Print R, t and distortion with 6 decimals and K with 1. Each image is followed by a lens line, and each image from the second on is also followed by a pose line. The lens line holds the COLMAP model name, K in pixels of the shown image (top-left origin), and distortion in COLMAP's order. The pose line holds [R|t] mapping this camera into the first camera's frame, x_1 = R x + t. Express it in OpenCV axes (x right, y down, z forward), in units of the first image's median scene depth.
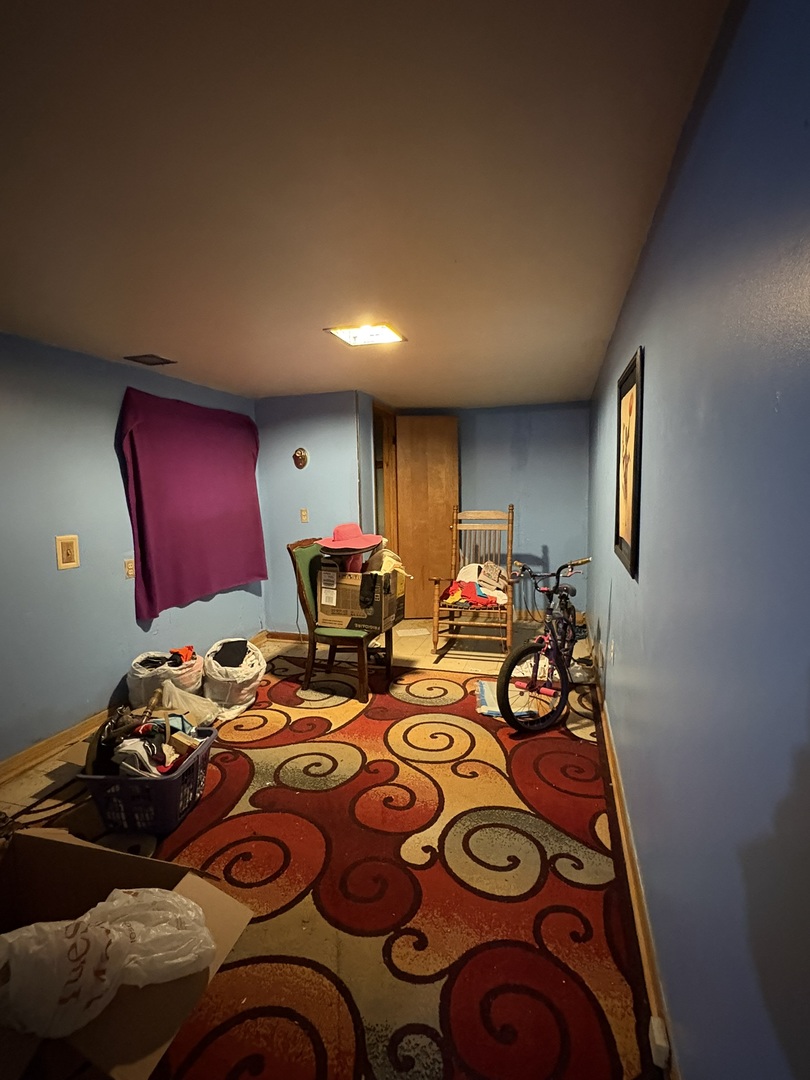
lens RADIAL K [[541.5, 0, 405.5], [0, 541.5, 539.1], [0, 0, 1]] dist [-0.000926, -0.000075]
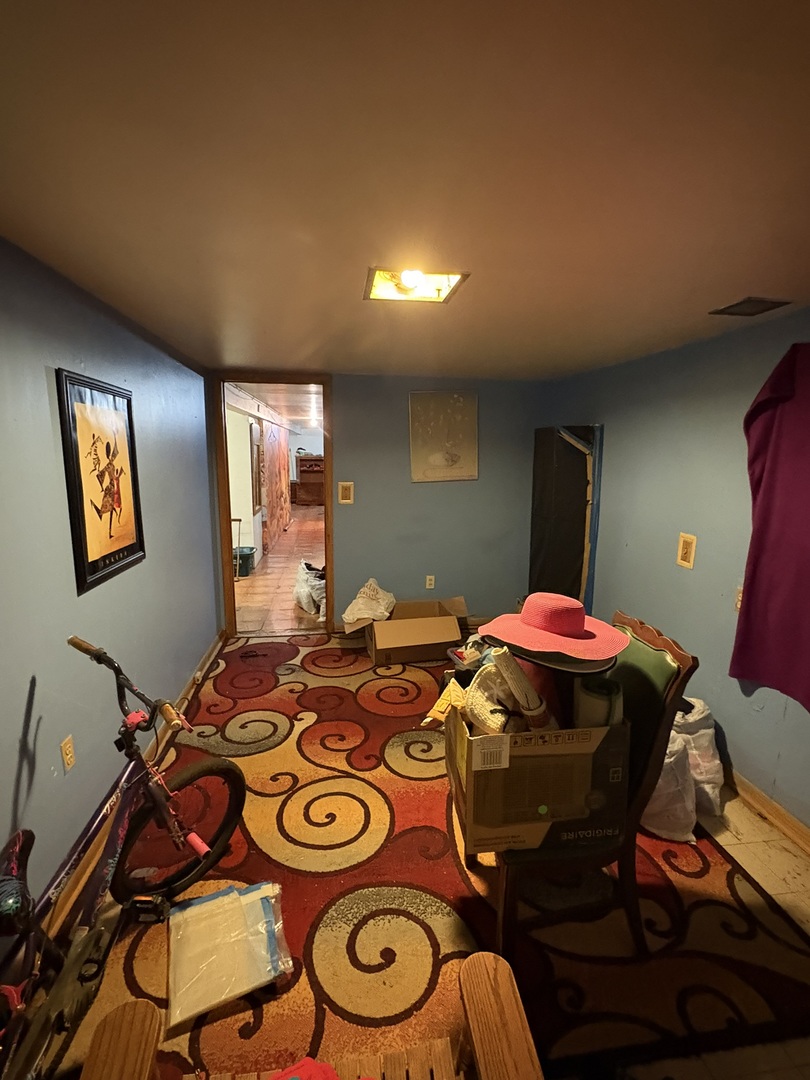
lens RADIAL K [[541.5, 0, 405.7], [0, 541.5, 539.2], [0, 0, 1]] dist [-0.000926, -0.000075]
pose [[-0.916844, 0.074892, -0.392158, 0.235169], [-0.031733, 0.965471, 0.258570, -0.236712], [0.397982, 0.249513, -0.882810, 1.668684]]
